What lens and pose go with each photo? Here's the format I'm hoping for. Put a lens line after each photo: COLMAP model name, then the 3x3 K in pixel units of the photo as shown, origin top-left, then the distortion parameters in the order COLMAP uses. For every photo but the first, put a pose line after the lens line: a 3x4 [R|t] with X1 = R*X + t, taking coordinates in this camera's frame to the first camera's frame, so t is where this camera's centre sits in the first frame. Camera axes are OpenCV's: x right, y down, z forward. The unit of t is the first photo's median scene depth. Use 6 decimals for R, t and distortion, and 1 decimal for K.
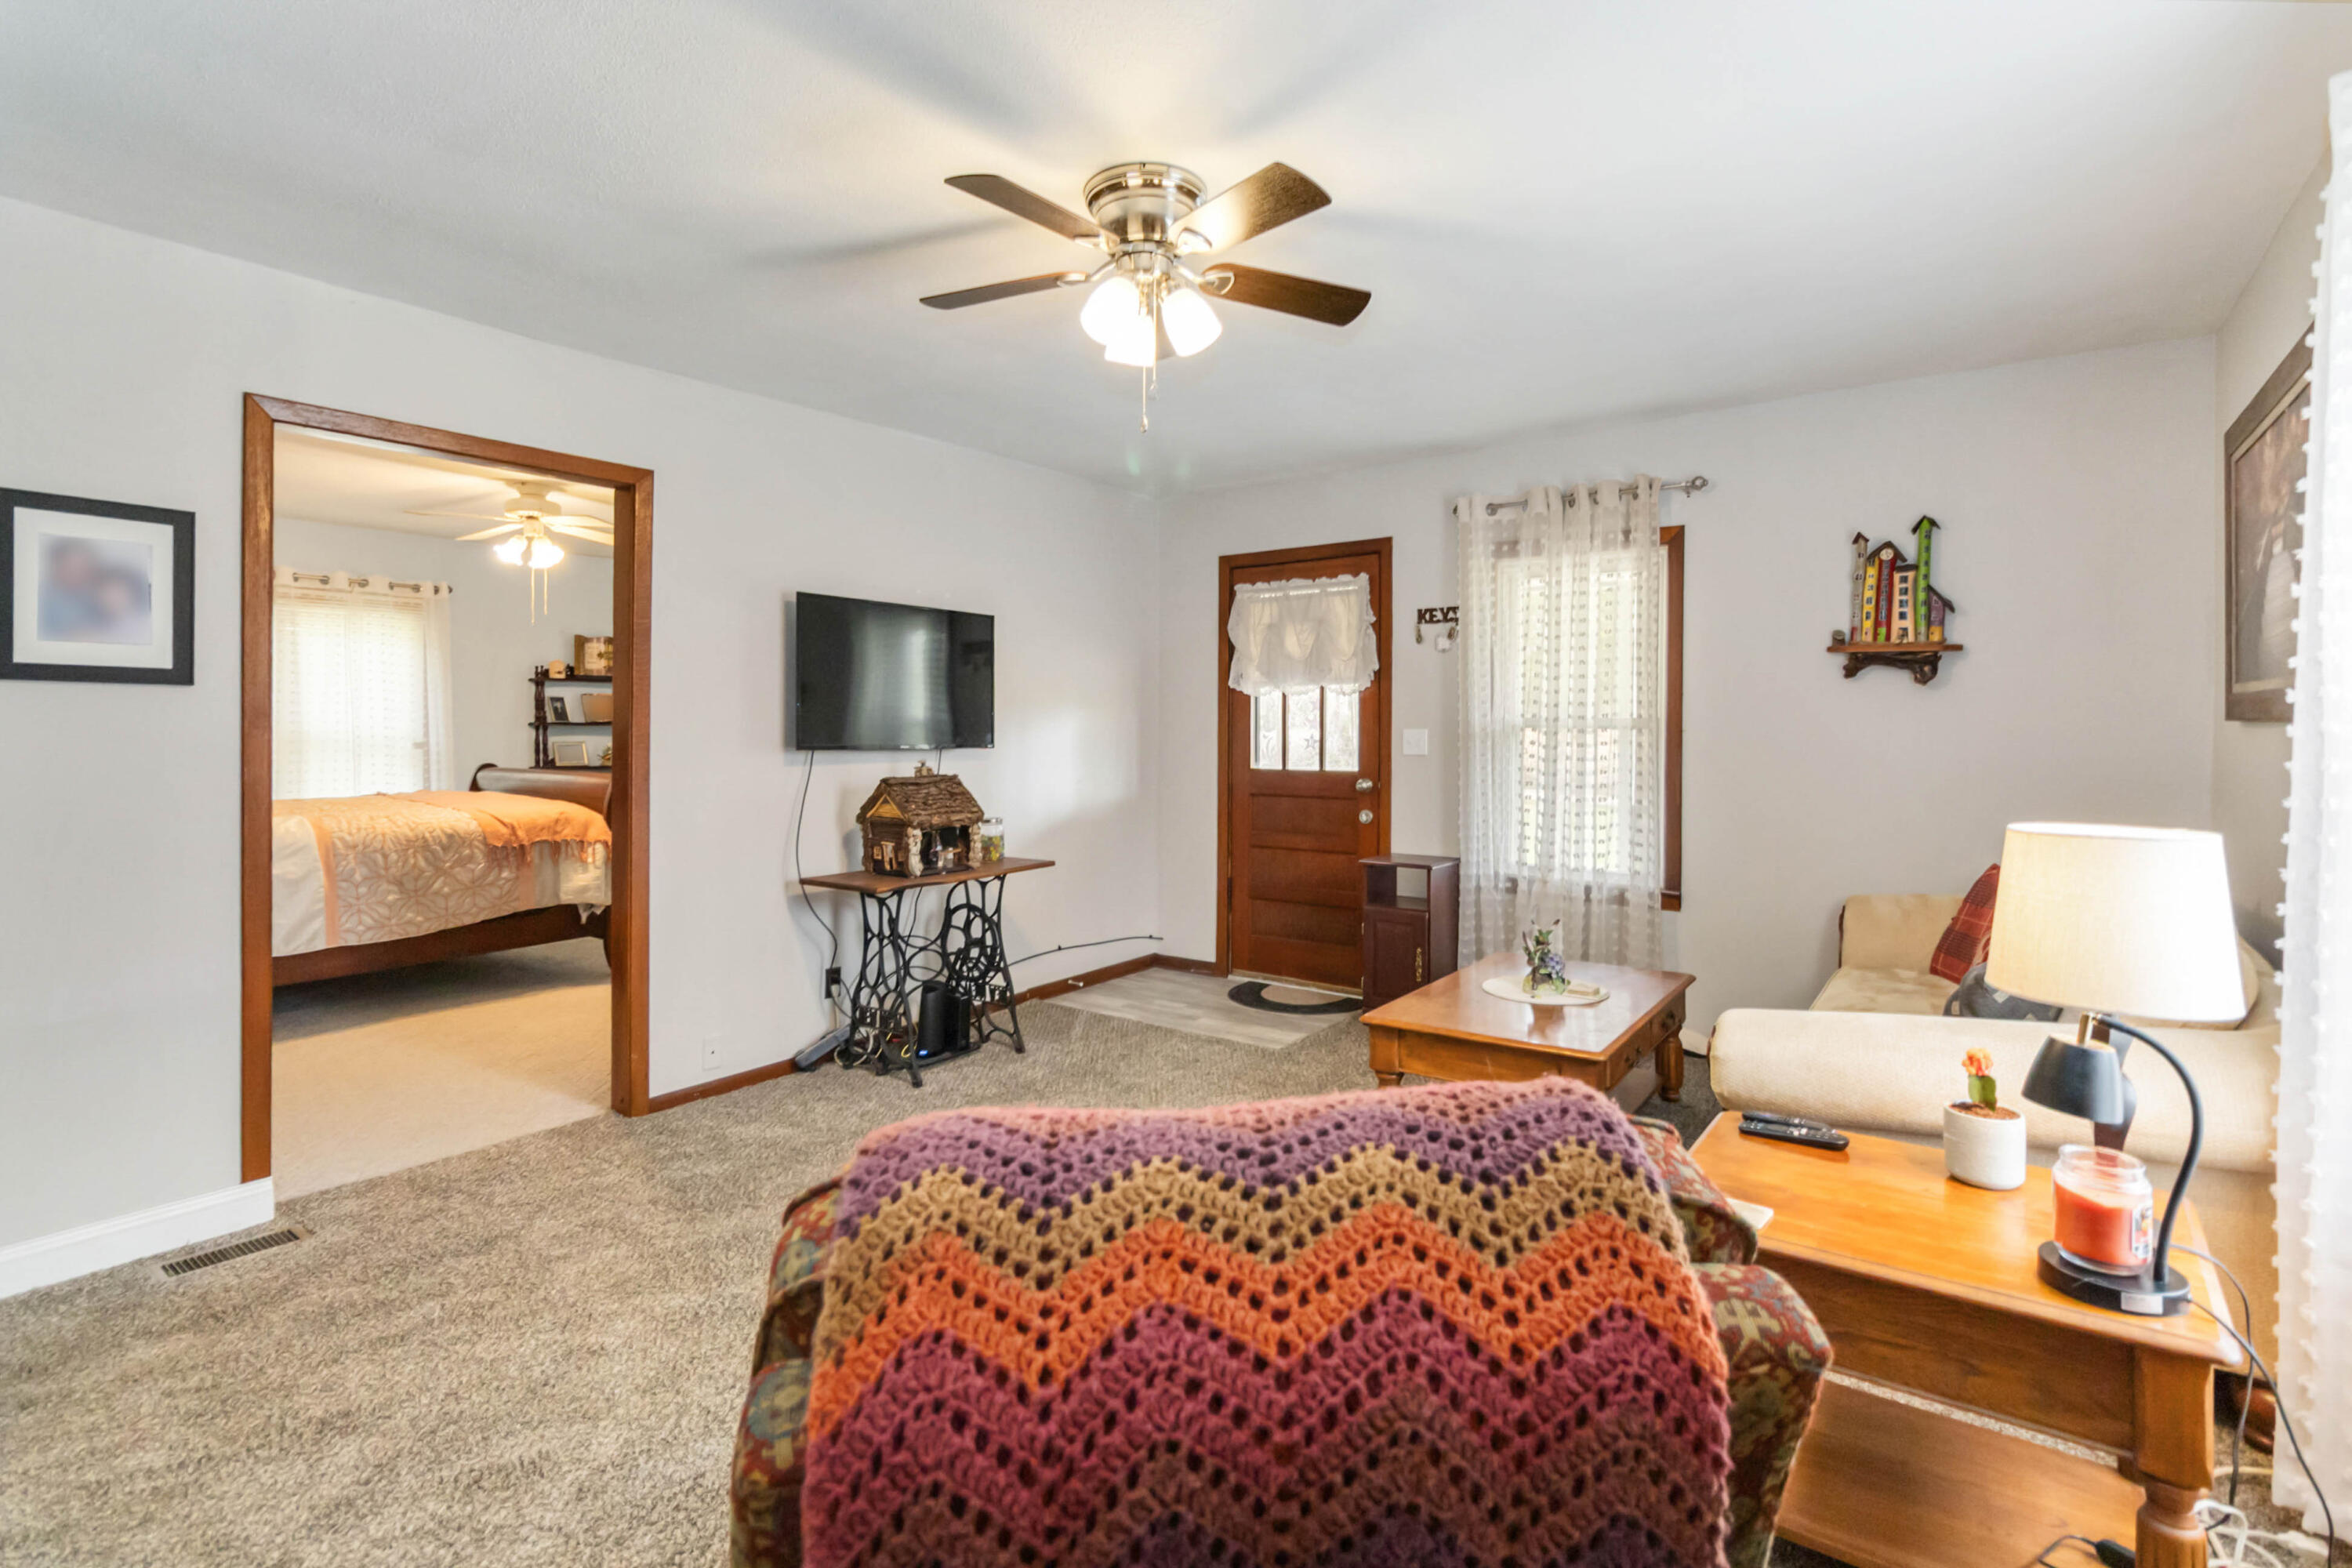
lens RADIAL K [[1106.0, 0, 1180.9], [0, 1106.0, 732.6], [0, 0, 1]] dist [-0.000703, -0.000411]
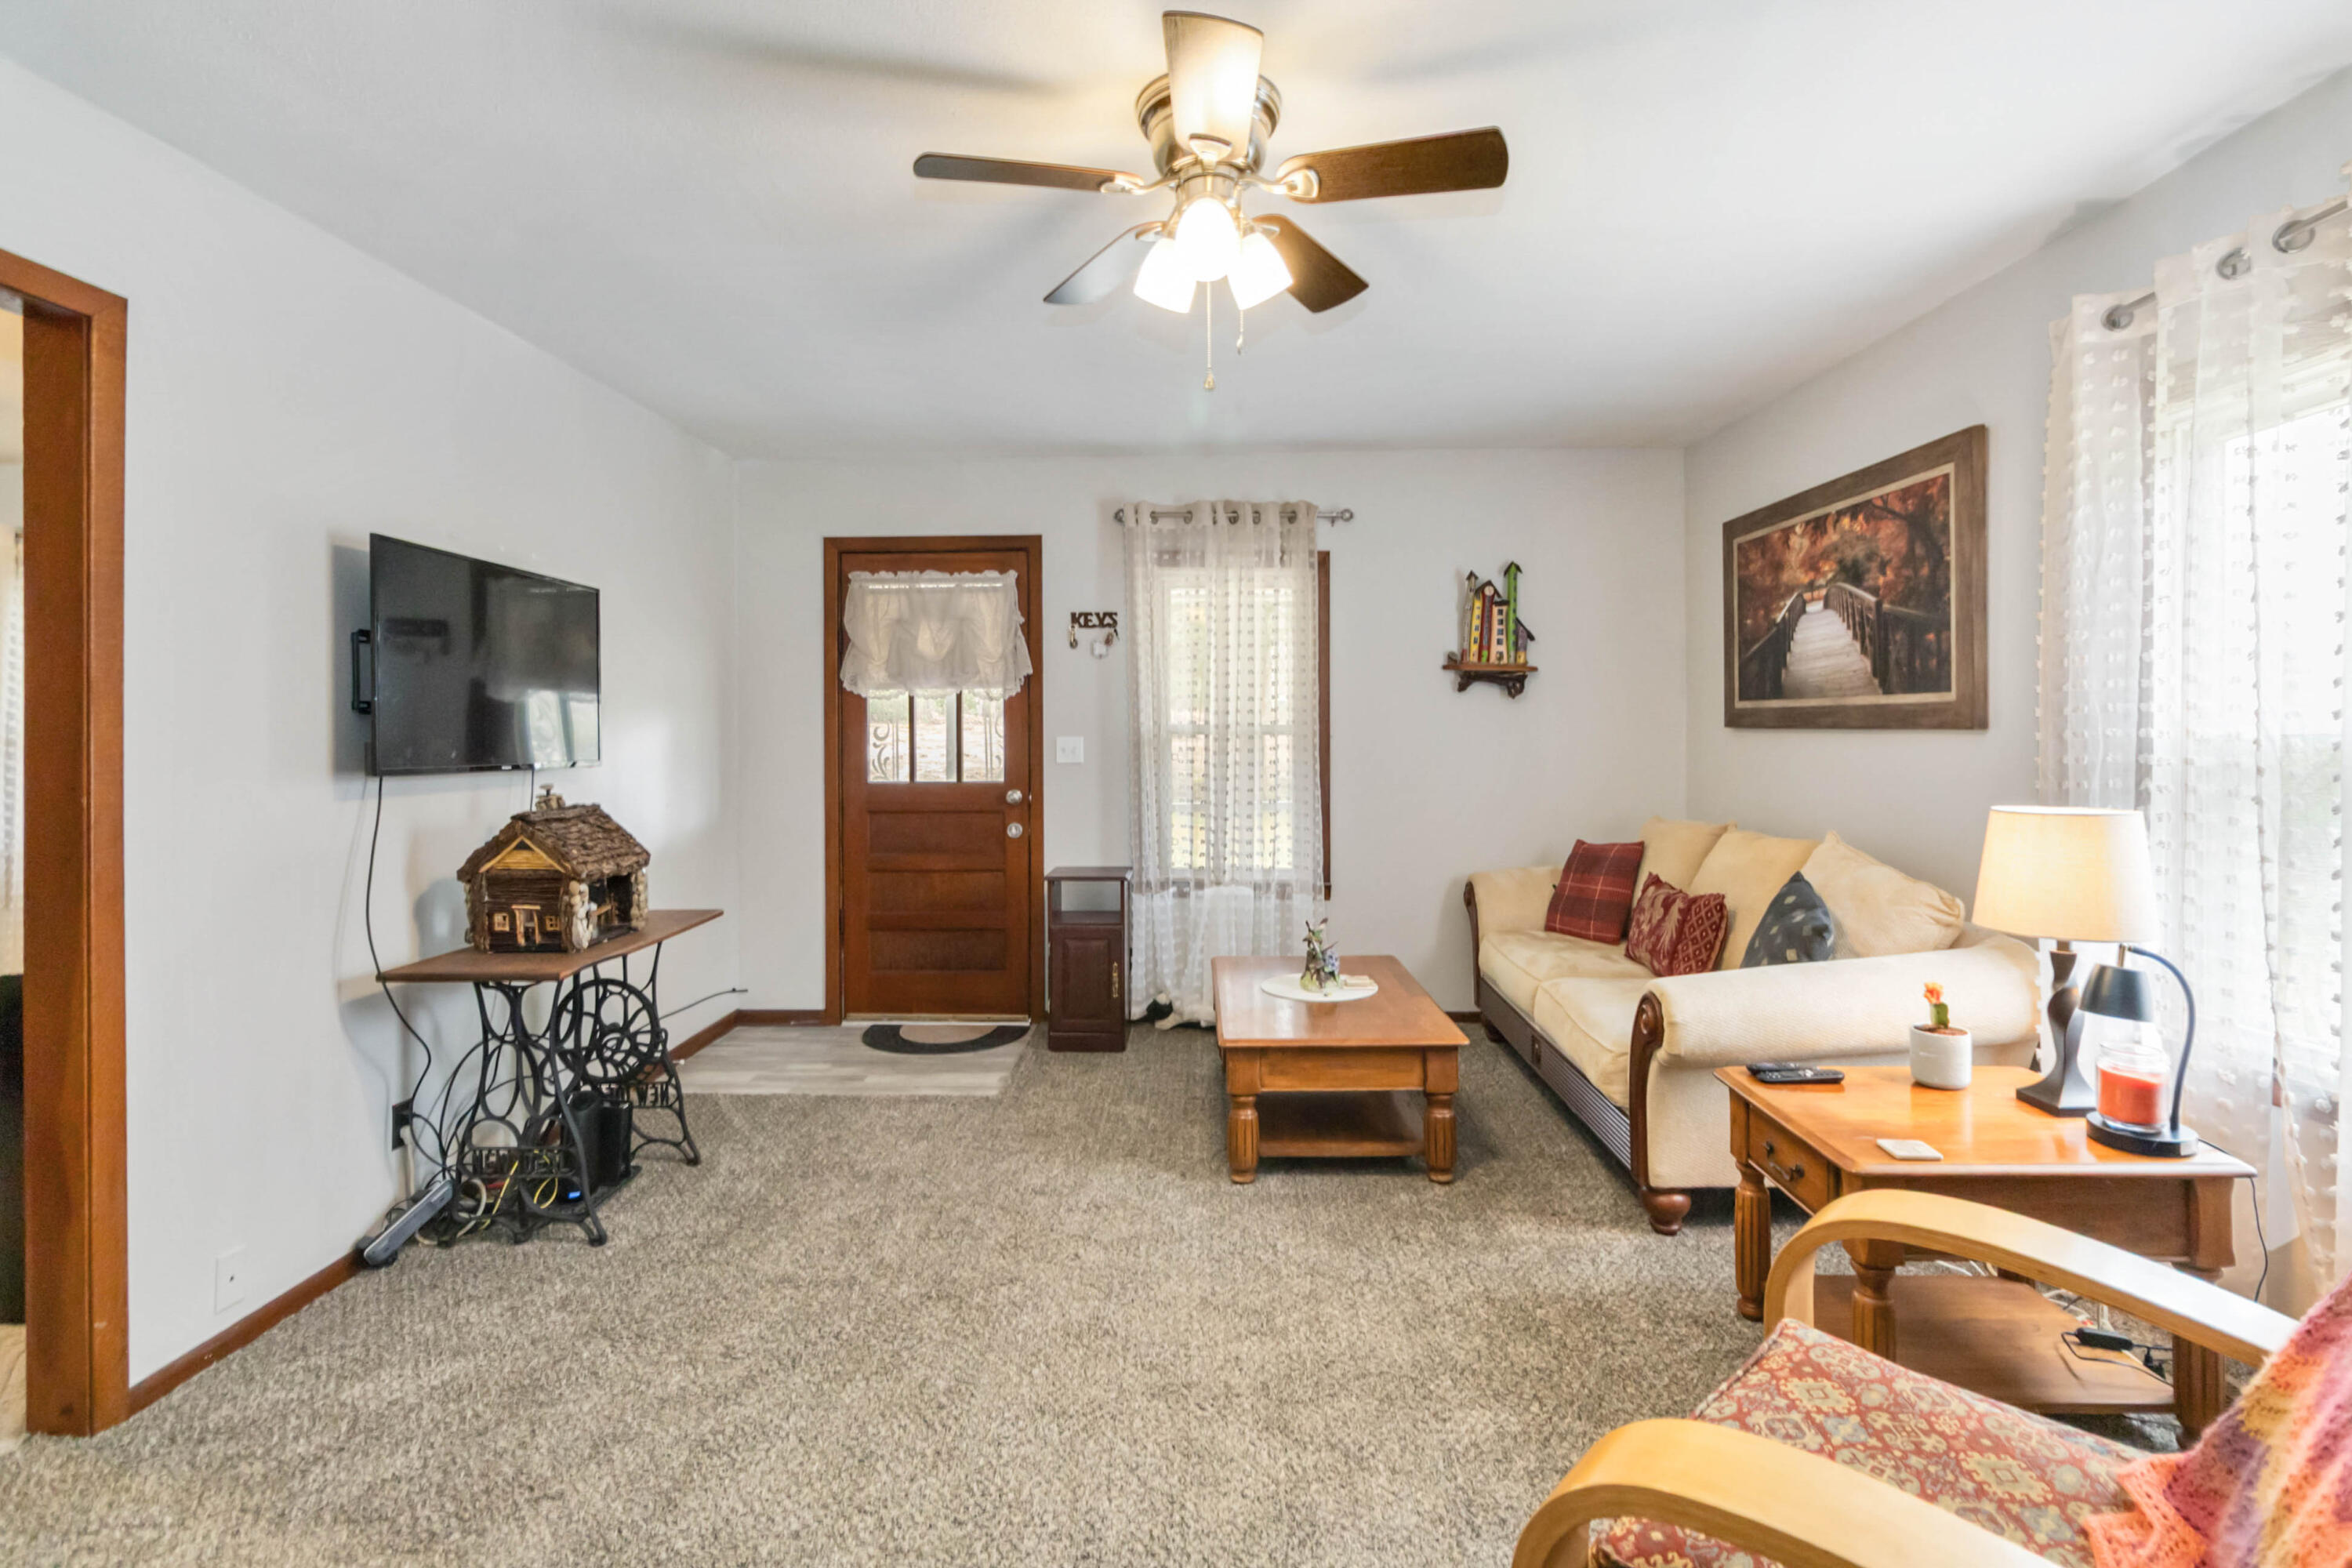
lens RADIAL K [[1106.0, 0, 1180.9], [0, 1106.0, 732.6], [0, 0, 1]] dist [-0.000703, -0.000411]
pose [[0.820636, -0.005359, 0.571426, -0.306005], [0.006928, 0.999976, -0.000572, -0.006301], [-0.571409, 0.004428, 0.820654, 0.179221]]
